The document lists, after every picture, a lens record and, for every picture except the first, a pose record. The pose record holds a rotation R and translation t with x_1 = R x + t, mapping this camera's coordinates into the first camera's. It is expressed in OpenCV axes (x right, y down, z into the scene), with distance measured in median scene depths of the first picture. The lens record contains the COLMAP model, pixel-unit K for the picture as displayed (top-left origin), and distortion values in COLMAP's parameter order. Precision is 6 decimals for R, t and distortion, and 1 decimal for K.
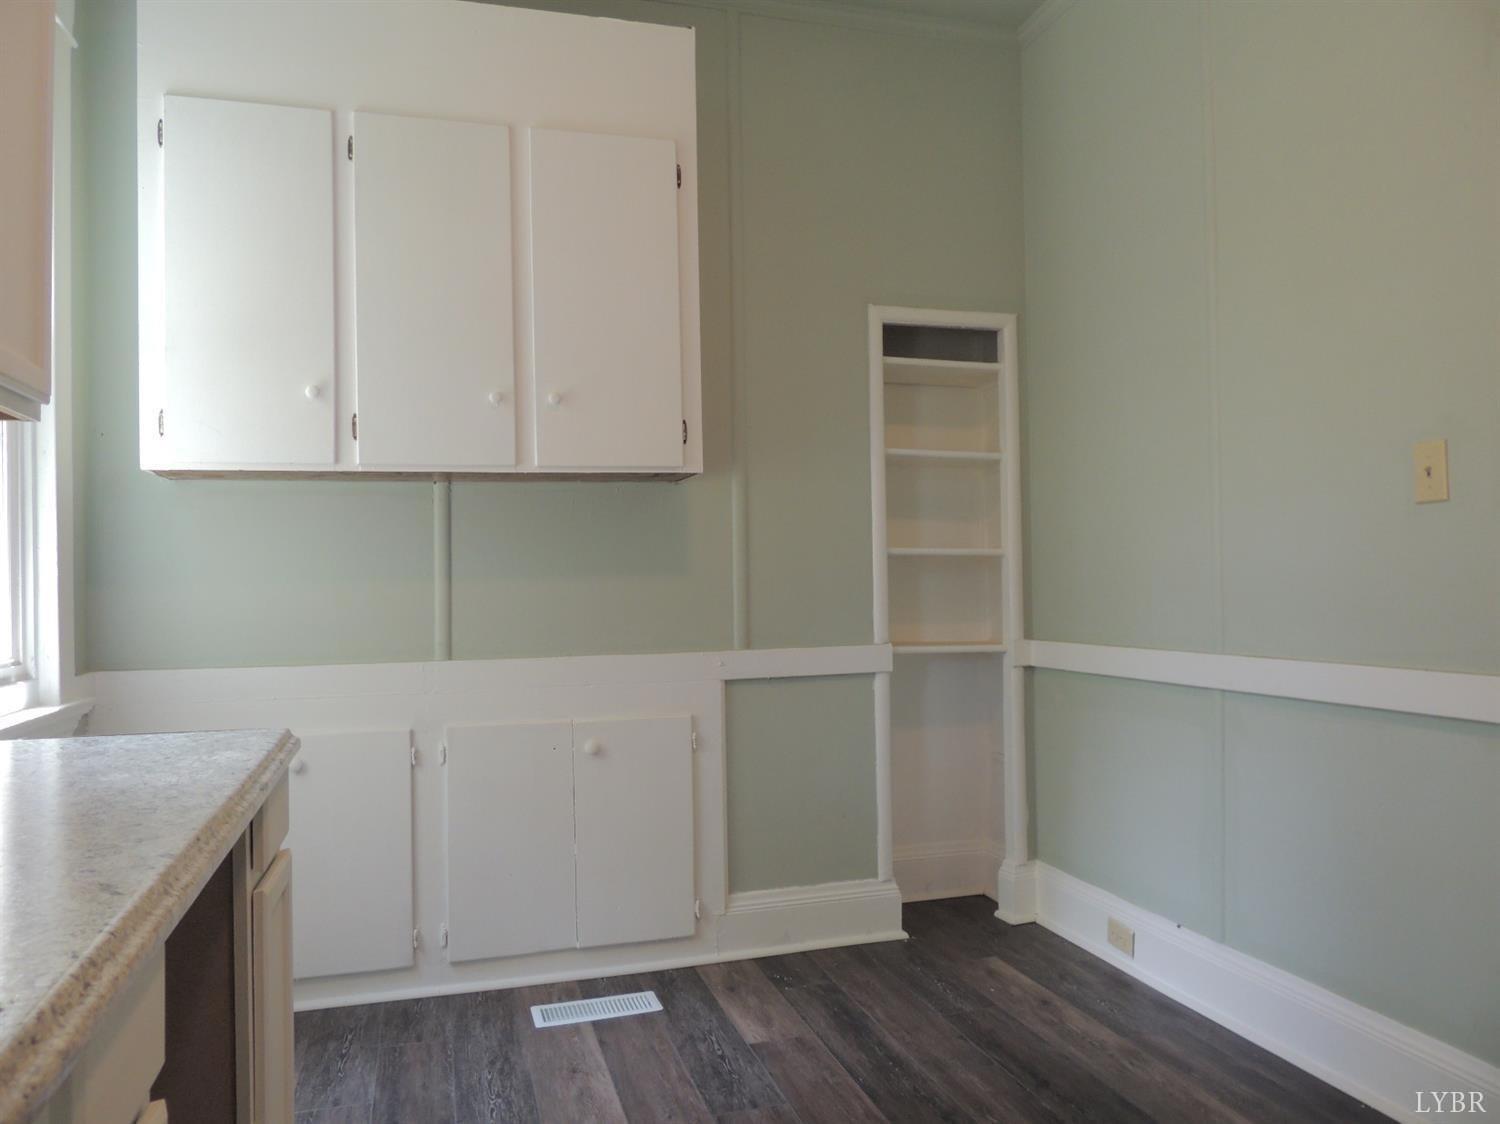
lens RADIAL K [[1059.3, 0, 747.0], [0, 1059.3, 563.4], [0, 0, 1]] dist [-0.033661, 0.014384]
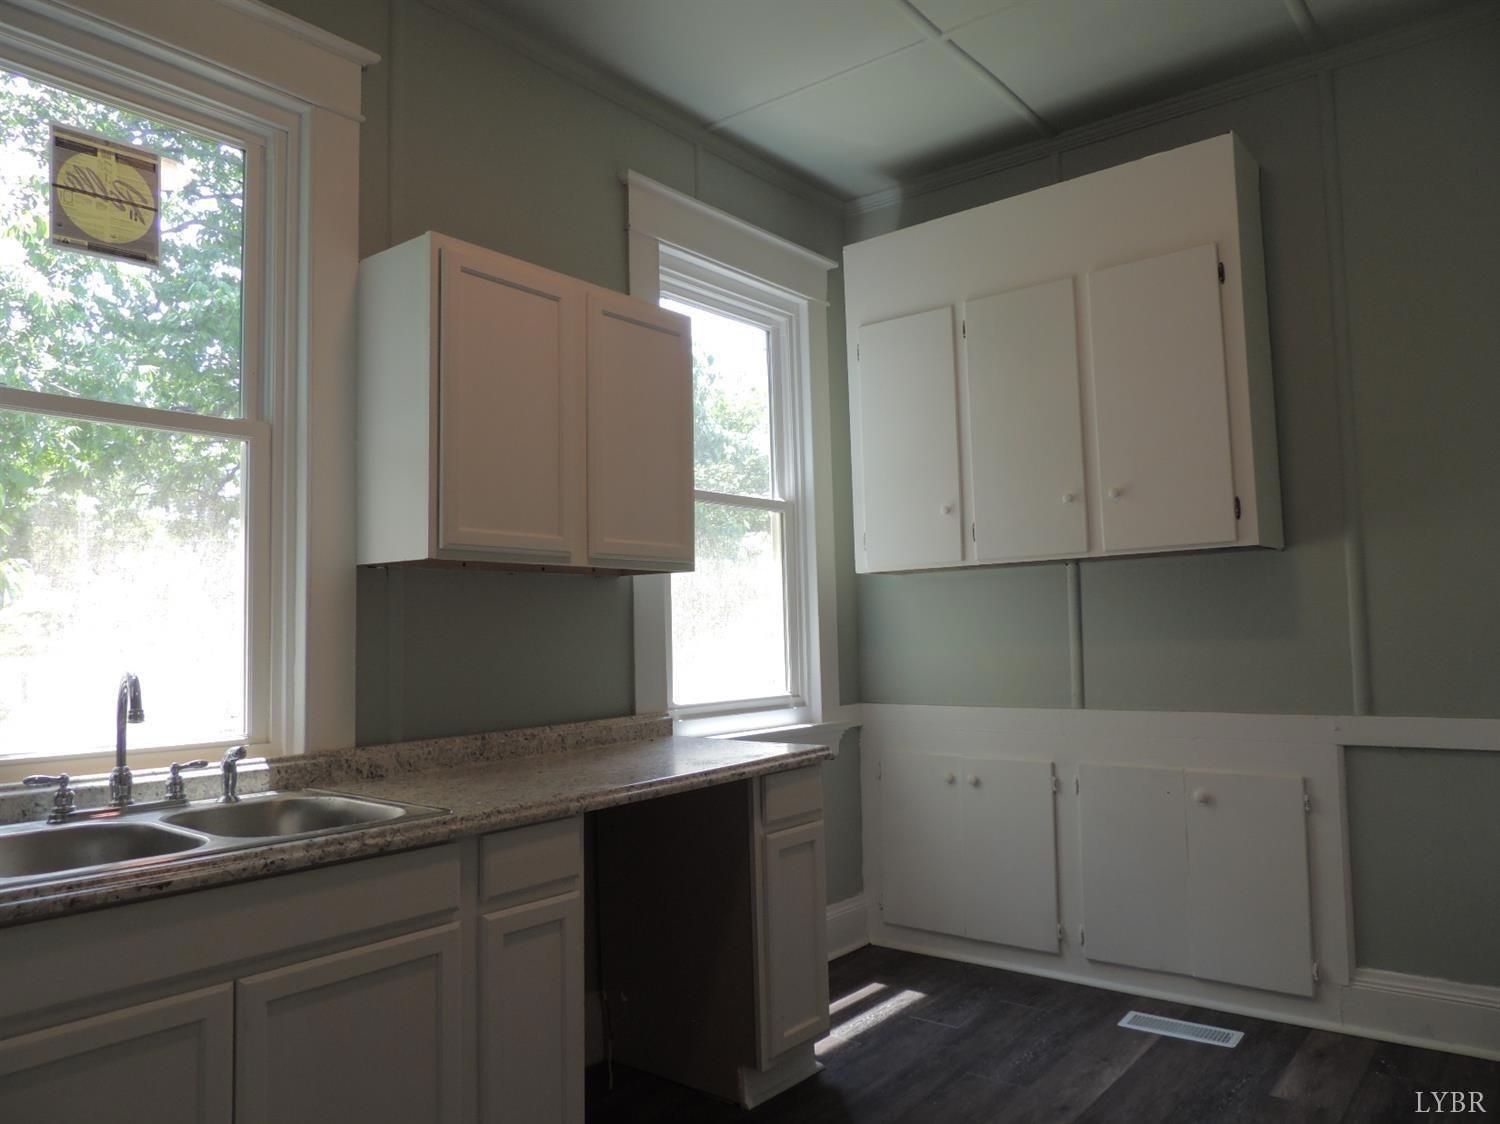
lens RADIAL K [[1059.3, 0, 738.4], [0, 1059.3, 557.7], [0, 0, 1]] dist [-0.033661, 0.014384]
pose [[0.562849, -0.055961, -0.824663, 0.522990], [0.027171, 0.998419, -0.049207, -0.034454], [0.826113, 0.005289, 0.563480, -0.018685]]
